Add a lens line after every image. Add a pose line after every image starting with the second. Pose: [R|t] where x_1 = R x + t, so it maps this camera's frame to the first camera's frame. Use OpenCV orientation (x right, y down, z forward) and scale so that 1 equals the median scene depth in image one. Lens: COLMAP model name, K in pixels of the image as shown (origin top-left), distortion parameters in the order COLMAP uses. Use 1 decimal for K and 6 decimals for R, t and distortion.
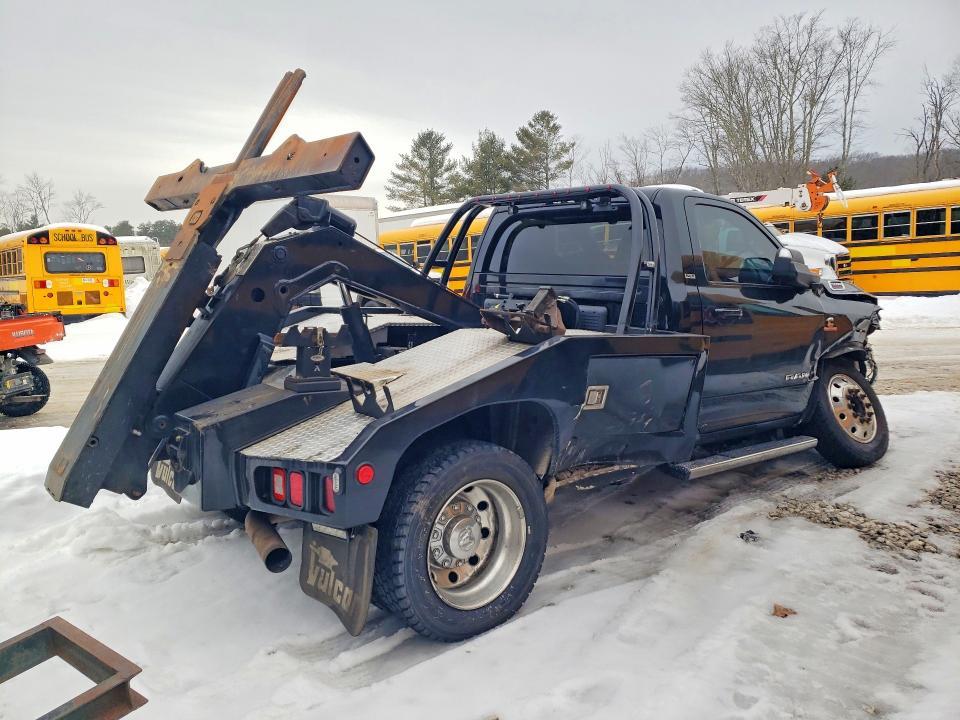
lens RADIAL K [[775.2, 0, 480.0], [0, 775.2, 360.0], [0, 0, 1]] dist [0.057489, 0.005085]
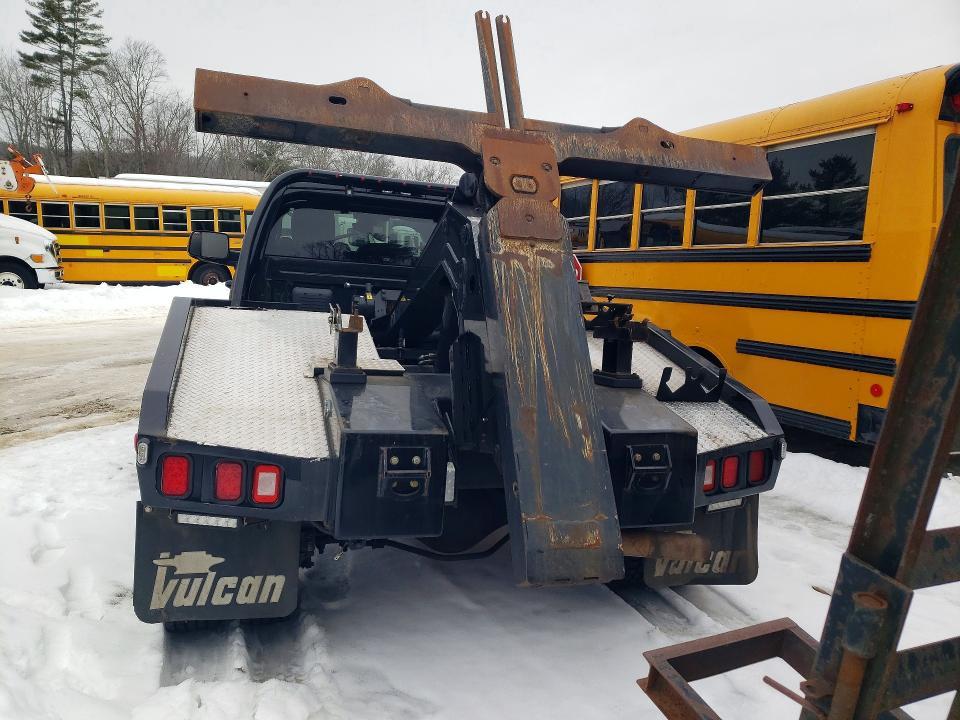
lens RADIAL K [[775.2, 0, 480.0], [0, 775.2, 360.0], [0, 0, 1]] dist [0.057489, 0.005085]
pose [[0.490927, -0.061719, 0.869012, -0.146289], [0.051519, 0.997798, 0.041762, 0.001013], [-0.869676, 0.024268, 0.493026, 0.051826]]
